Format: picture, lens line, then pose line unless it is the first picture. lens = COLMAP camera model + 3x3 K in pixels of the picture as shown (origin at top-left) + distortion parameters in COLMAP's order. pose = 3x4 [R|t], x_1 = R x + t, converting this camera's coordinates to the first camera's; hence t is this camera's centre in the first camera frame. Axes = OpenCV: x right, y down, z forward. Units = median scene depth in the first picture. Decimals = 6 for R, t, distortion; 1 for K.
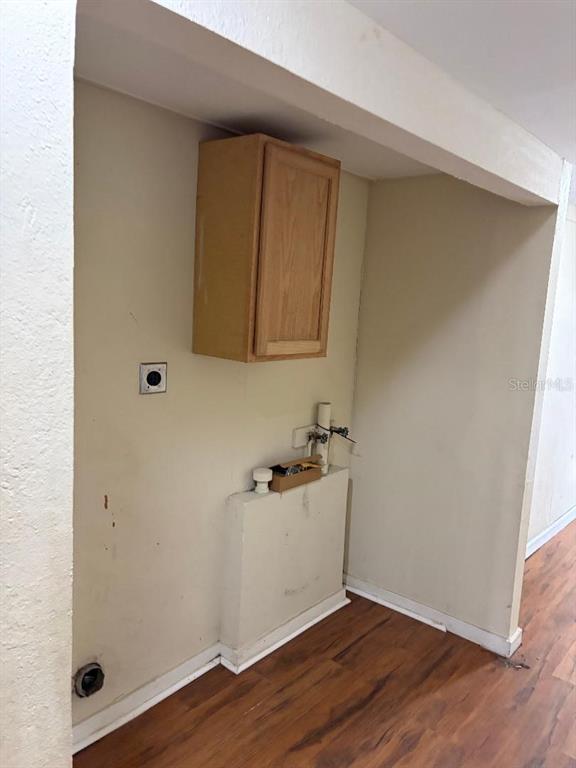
lens RADIAL K [[578.7, 0, 288.6], [0, 578.7, 381.0], [0, 0, 1]] dist [0.008886, 0.006083]
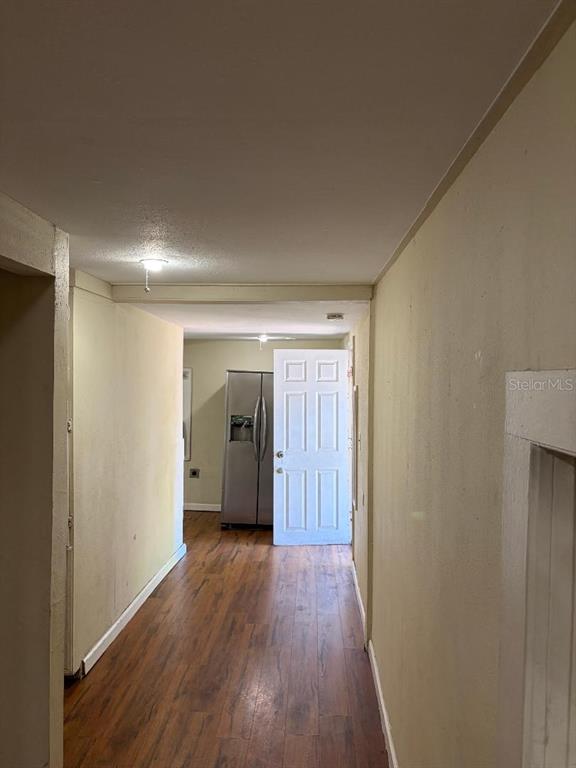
lens RADIAL K [[578.7, 0, 288.6], [0, 578.7, 381.0], [0, 0, 1]] dist [0.008886, 0.006083]
pose [[0.781158, -0.039728, 0.623068, 0.133147], [0.115587, 0.989924, -0.081795, -0.023038], [-0.613540, 0.135913, 0.777879, 0.085335]]
